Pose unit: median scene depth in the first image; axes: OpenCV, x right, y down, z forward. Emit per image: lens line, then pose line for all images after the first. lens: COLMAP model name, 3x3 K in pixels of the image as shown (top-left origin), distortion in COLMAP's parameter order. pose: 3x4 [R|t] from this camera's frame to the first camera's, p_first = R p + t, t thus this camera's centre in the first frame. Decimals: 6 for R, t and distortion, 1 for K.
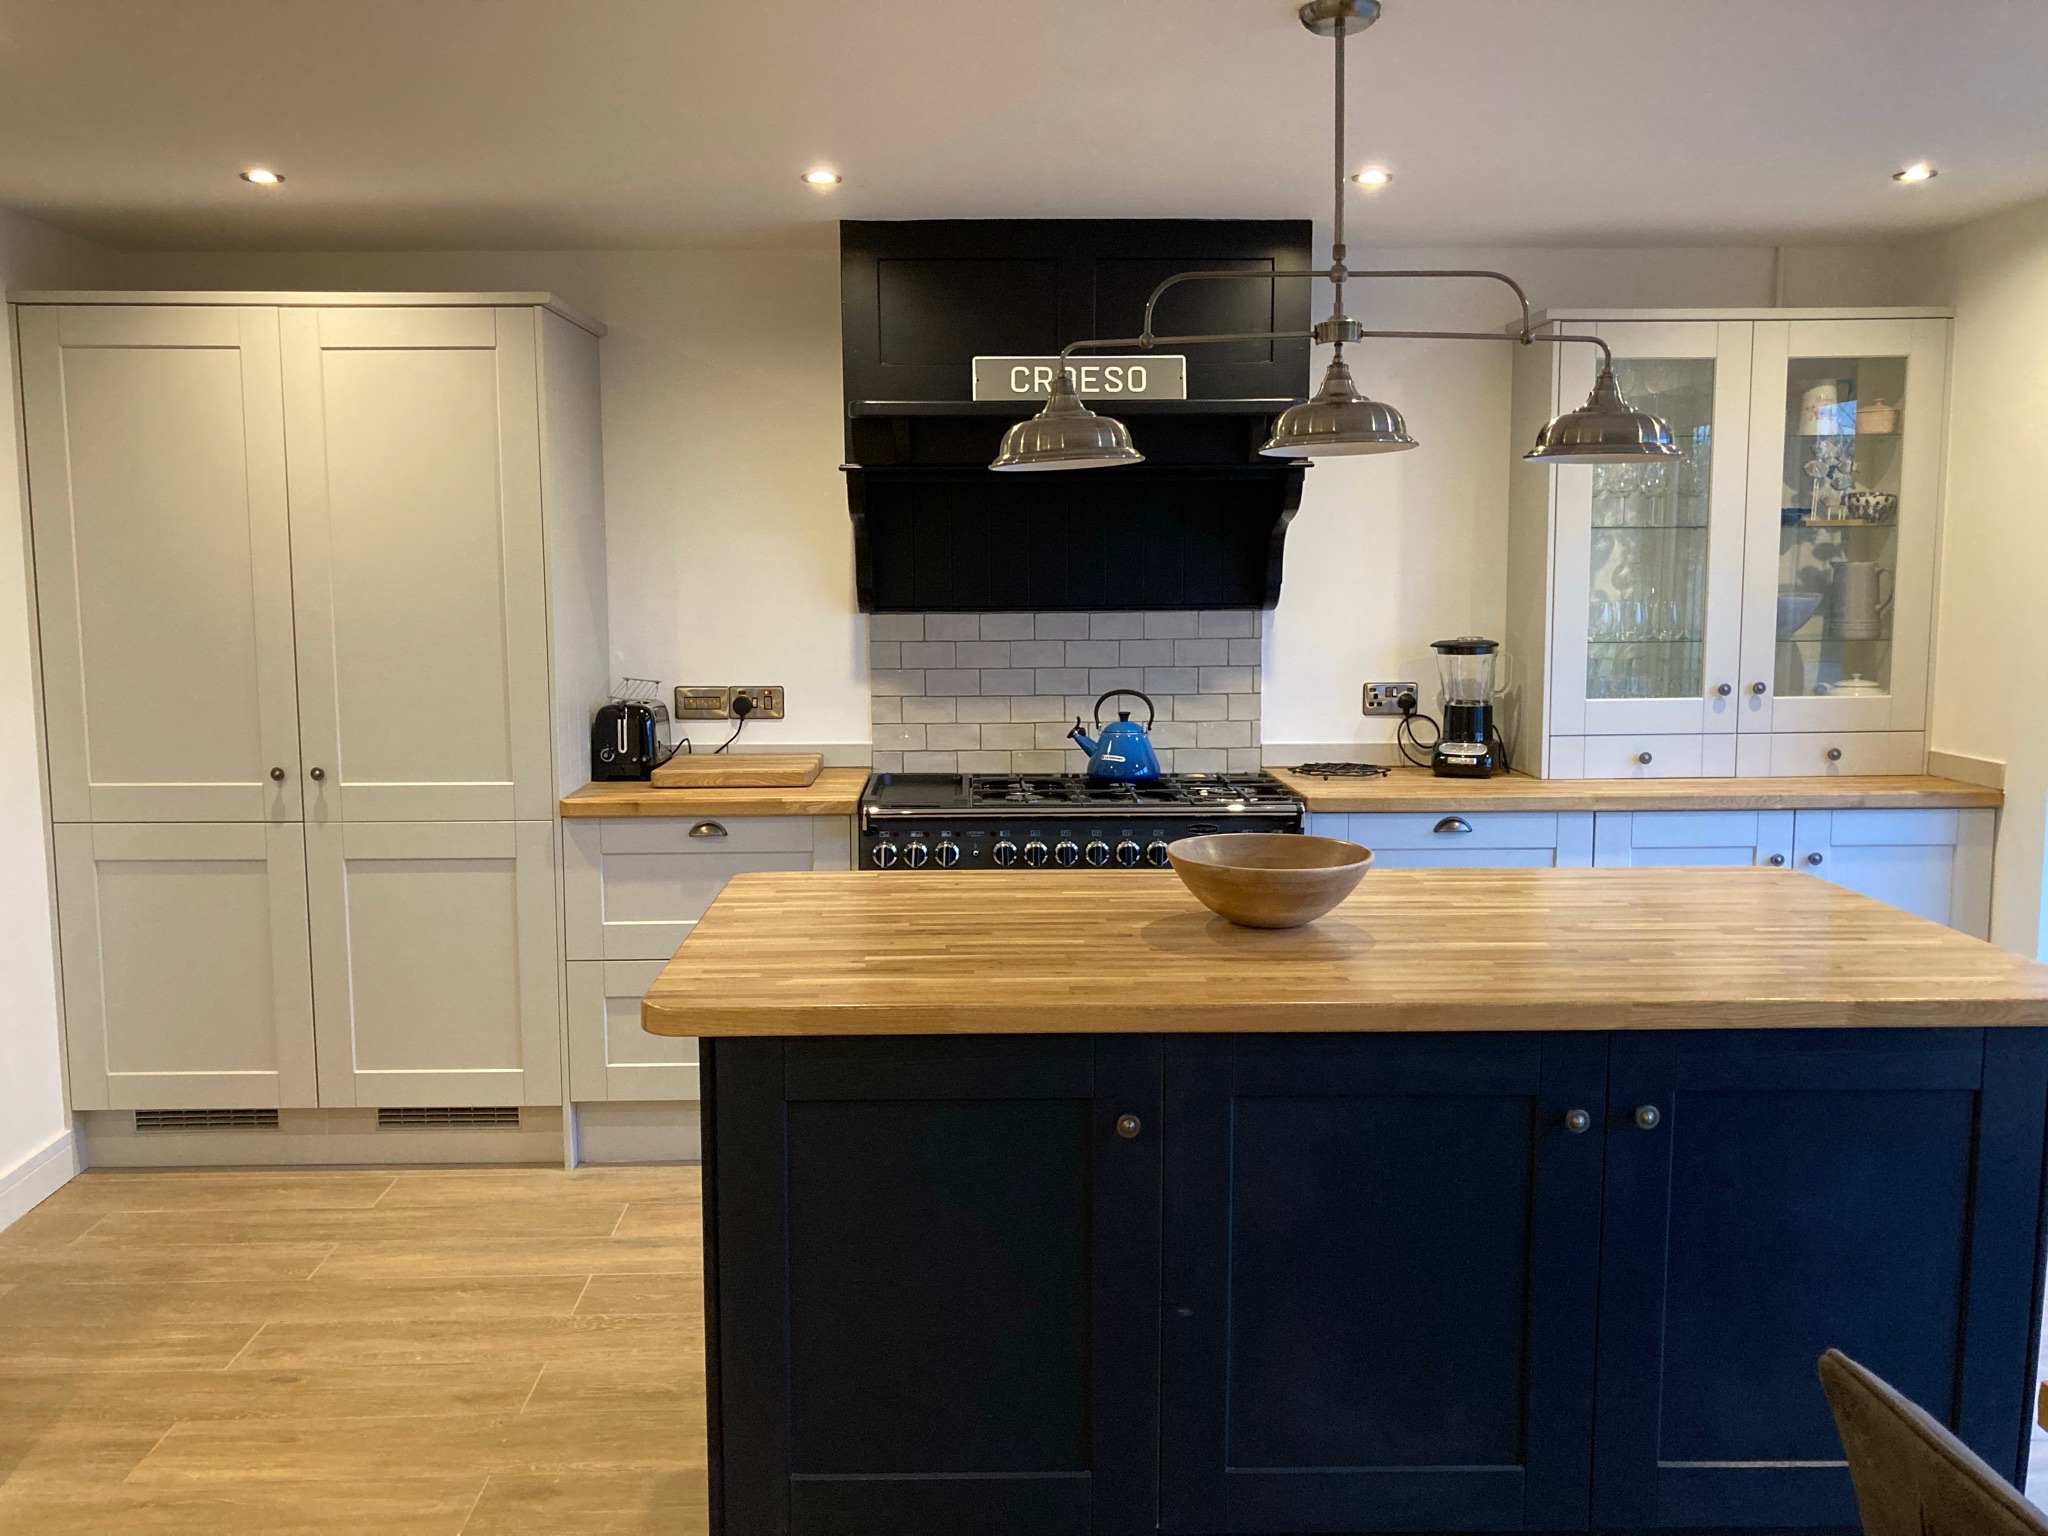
lens RADIAL K [[1668.1, 0, 1023.8], [0, 1668.1, 757.2], [0, 0, 1]] dist [0.015803, -0.053031]
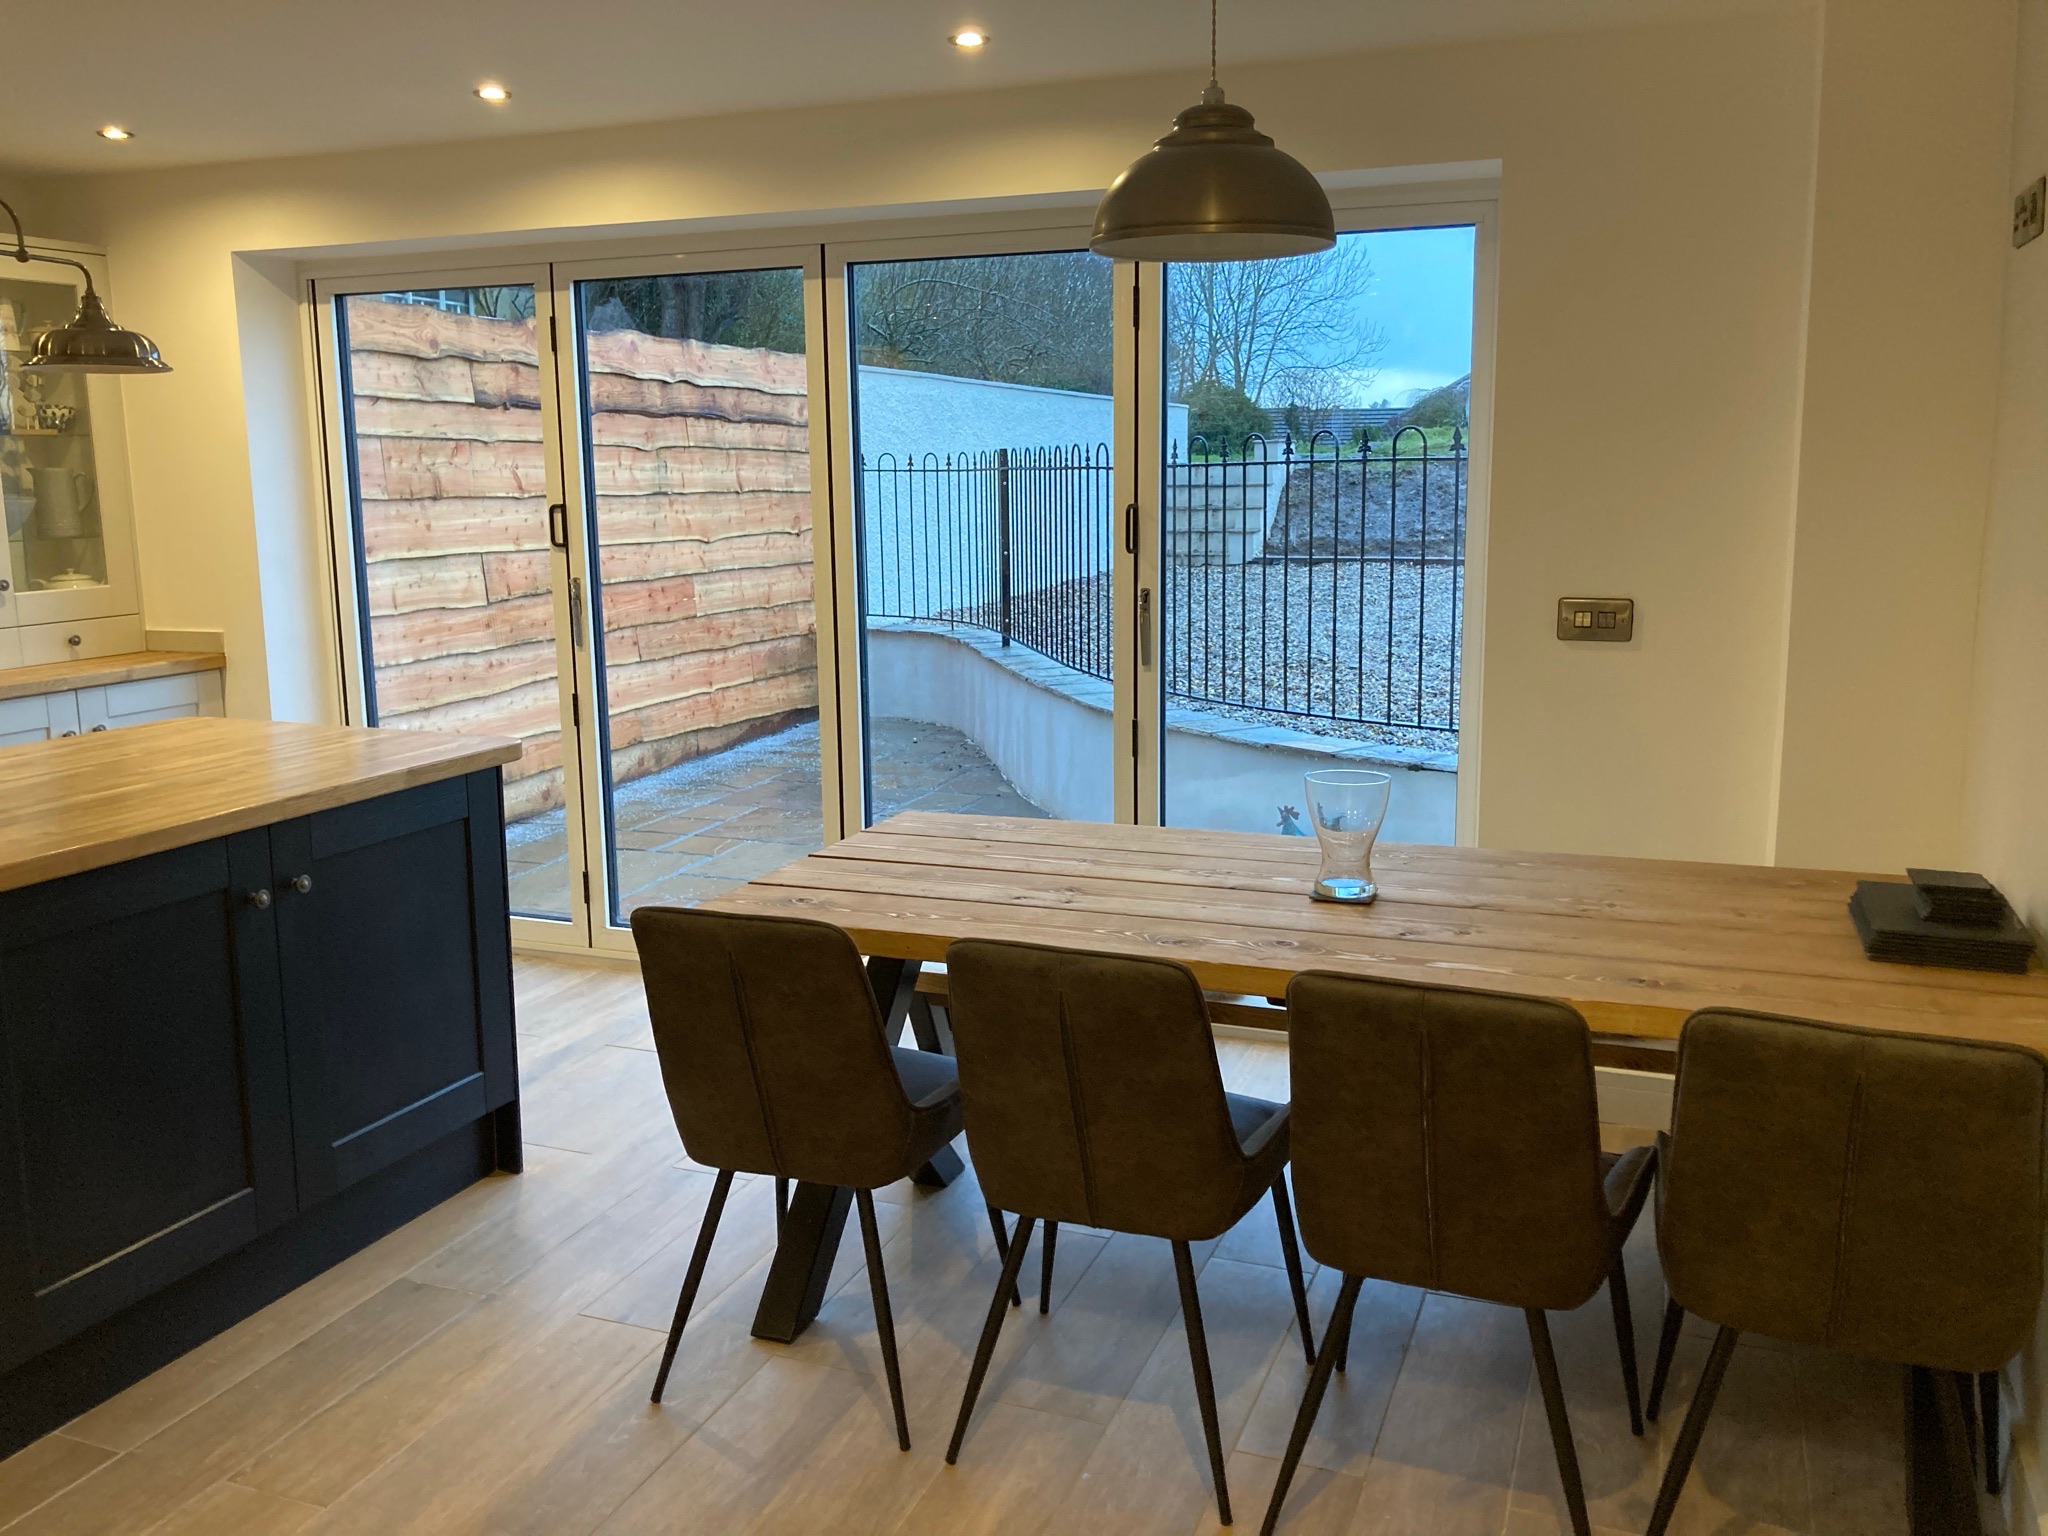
lens RADIAL K [[1668.1, 0, 1023.6], [0, 1668.1, 767.8], [0, 0, 1]] dist [0.015803, -0.053031]
pose [[0.387872, -0.164964, 0.906831, -0.313360], [0.114481, 0.984857, 0.130192, 0.010126], [-0.914576, 0.053317, 0.400884, -0.028974]]
